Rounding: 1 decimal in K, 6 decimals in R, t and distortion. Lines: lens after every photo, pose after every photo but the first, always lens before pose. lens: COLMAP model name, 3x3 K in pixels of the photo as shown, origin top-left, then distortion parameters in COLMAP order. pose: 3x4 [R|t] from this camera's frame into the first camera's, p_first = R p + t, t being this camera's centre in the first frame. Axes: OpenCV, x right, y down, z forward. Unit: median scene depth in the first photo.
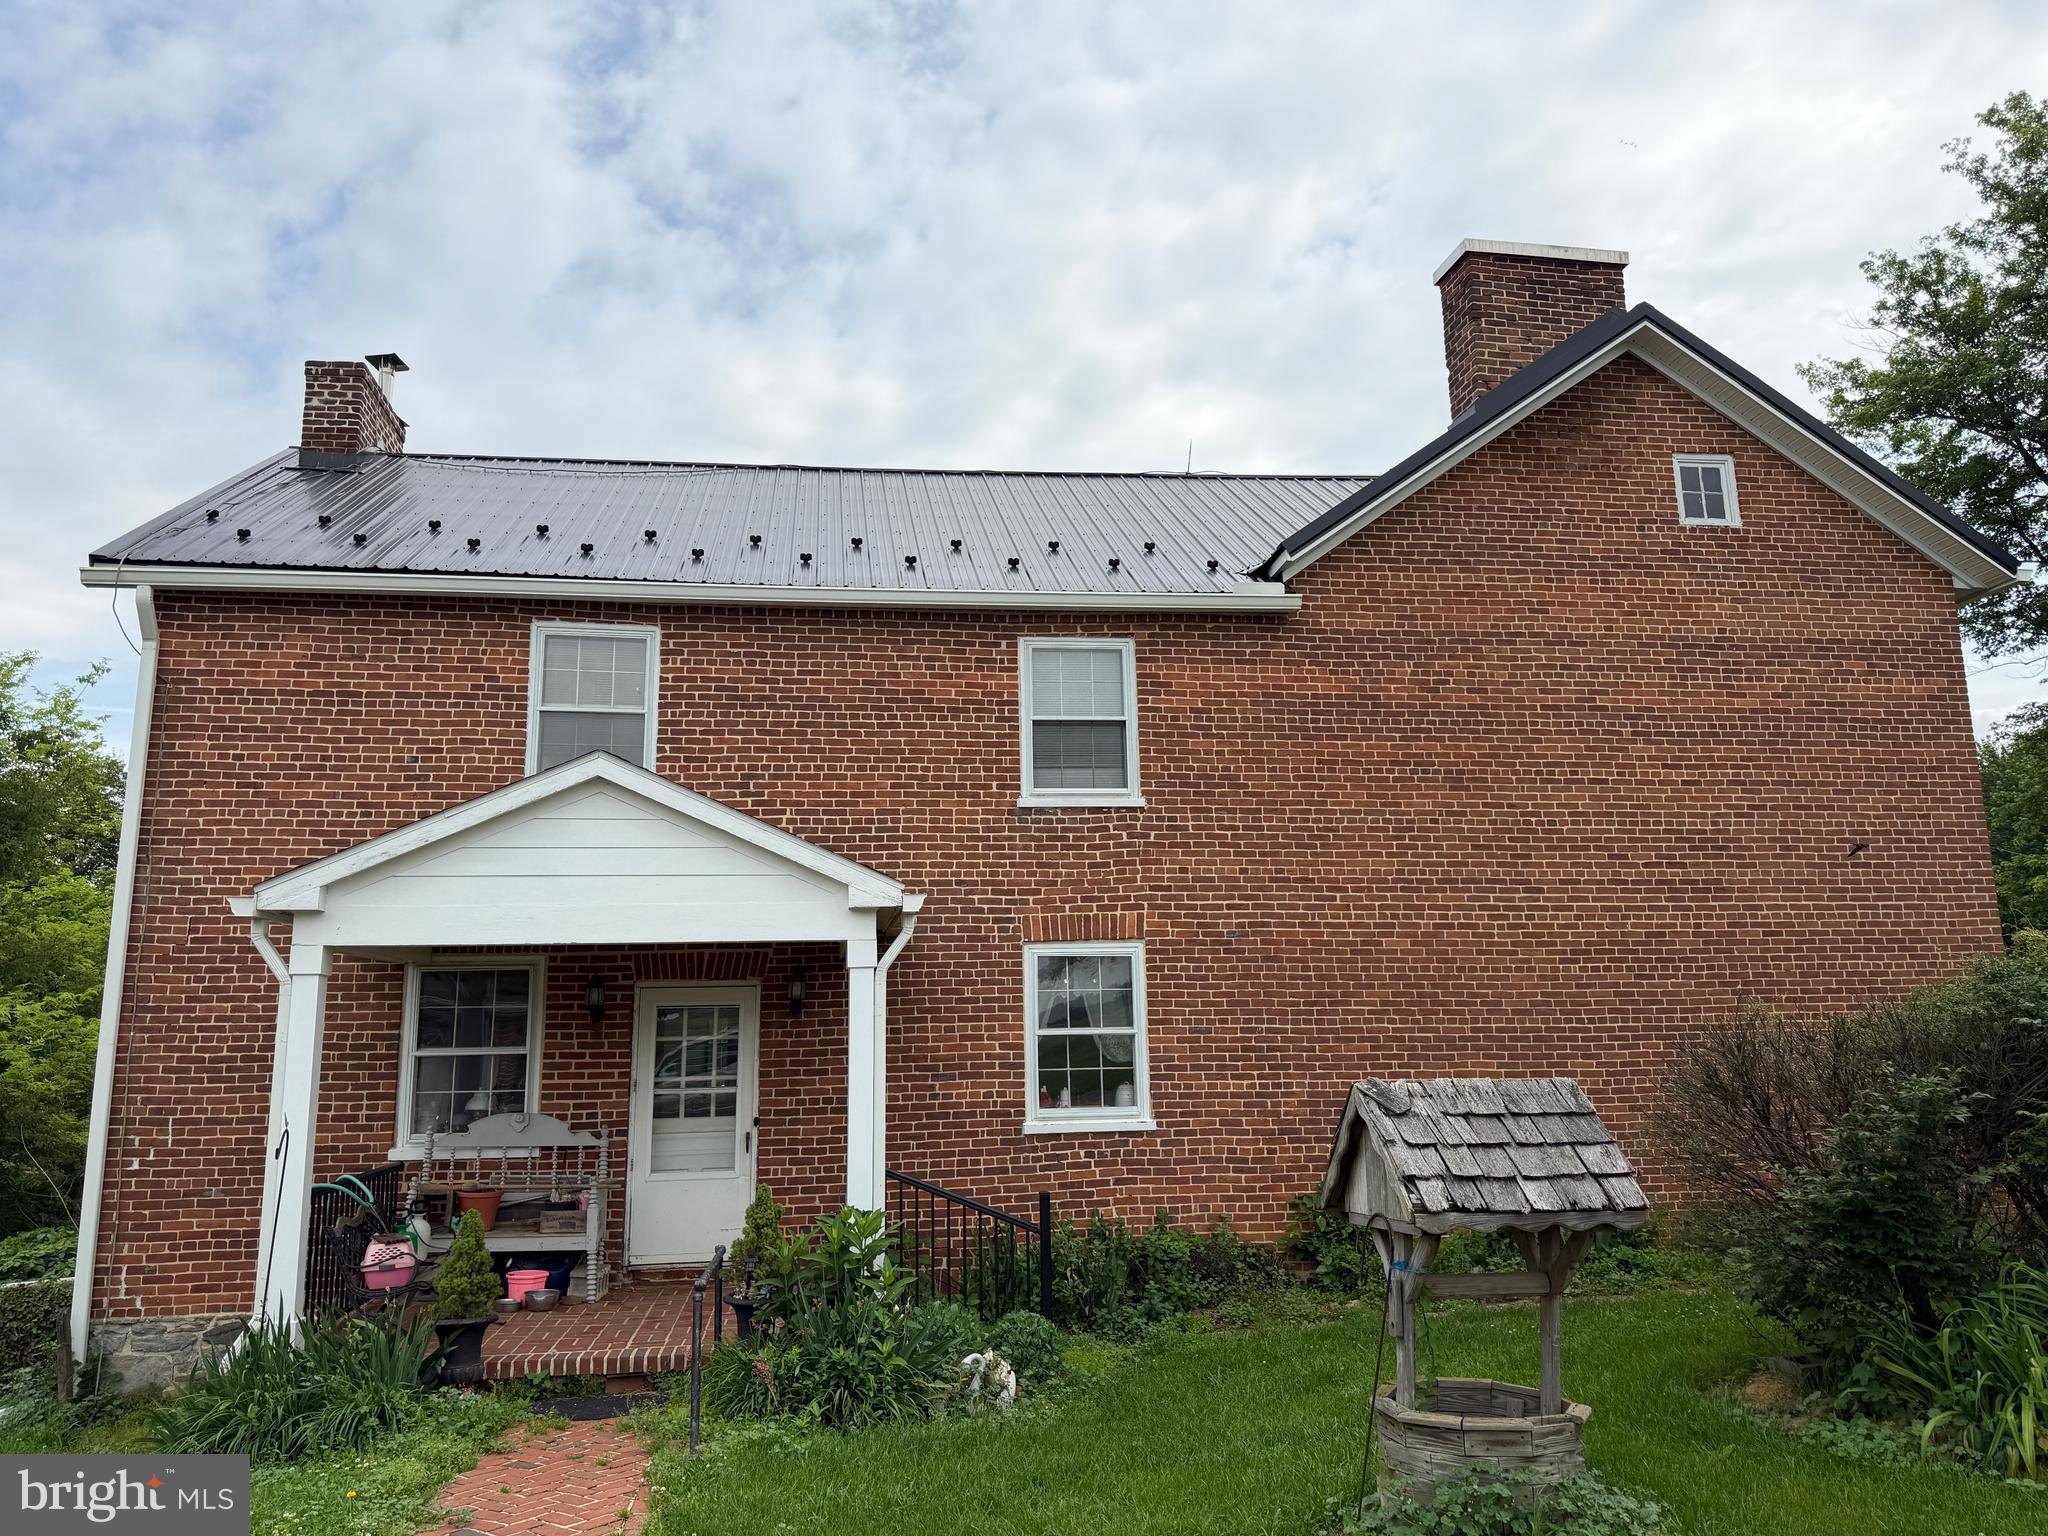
lens RADIAL K [[1410.1, 0, 1024.0], [0, 1410.1, 768.0], [0, 0, 1]] dist [0.001808, -0.050334]
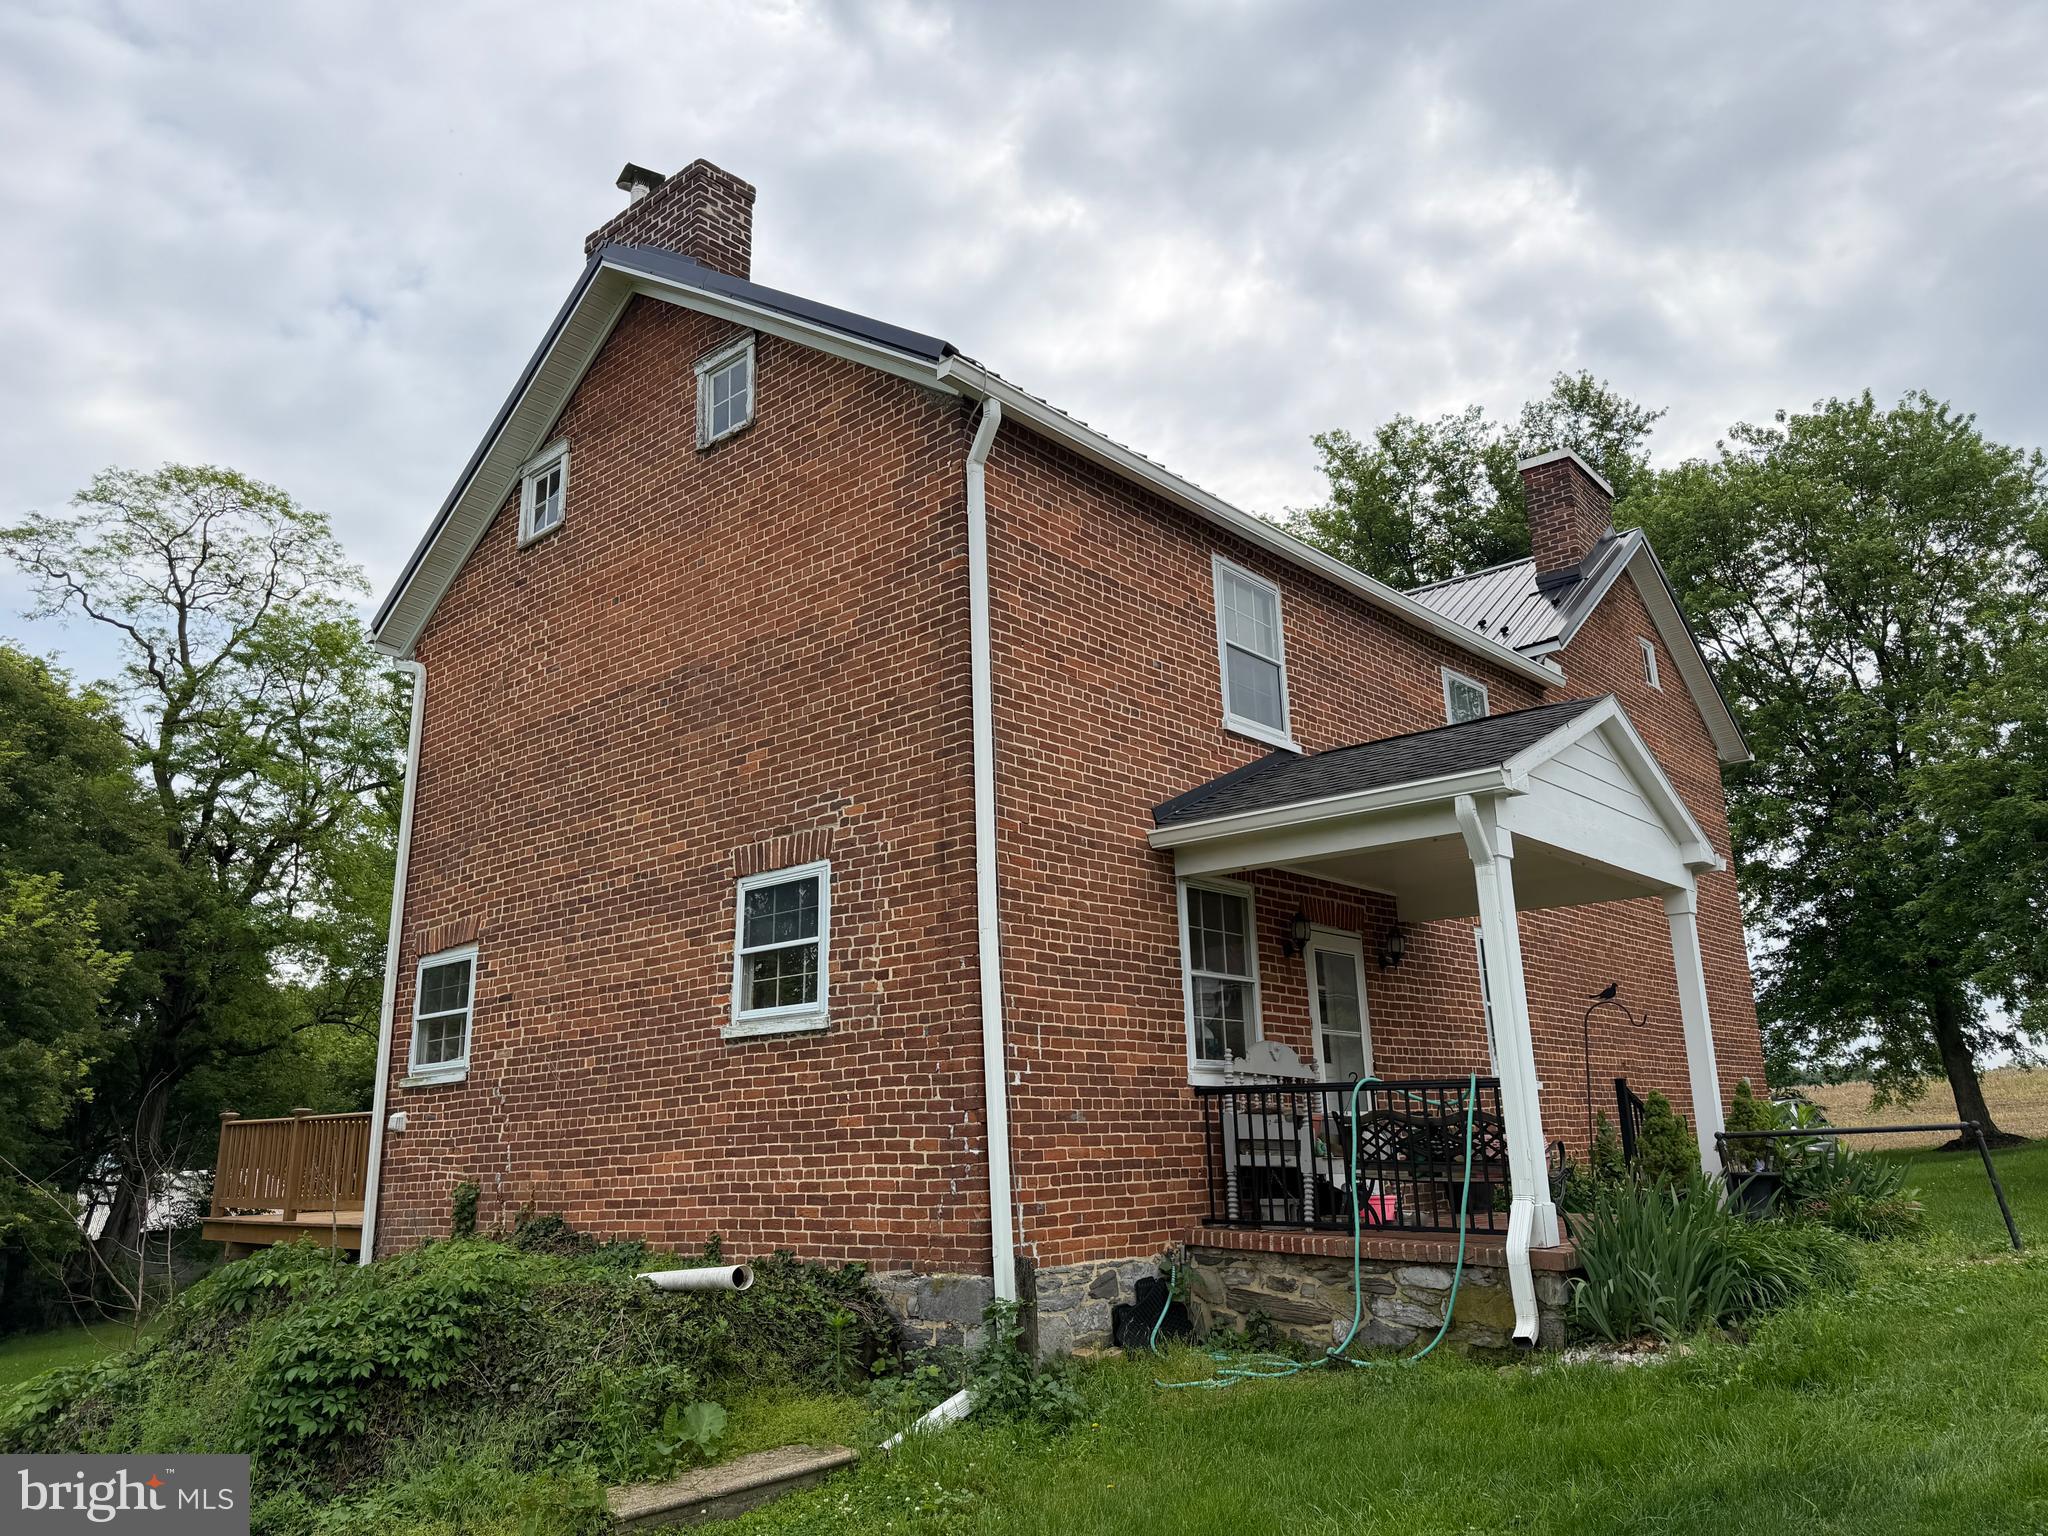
lens RADIAL K [[1426.8, 0, 1024.0], [0, 1426.8, 768.0], [0, 0, 1]] dist [0.097098, -0.057798]
pose [[0.788062, 0.156906, 0.595263, -1.087238], [-0.105480, 0.987088, -0.120544, 0.191309], [-0.606491, 0.032208, 0.794437, 0.300364]]
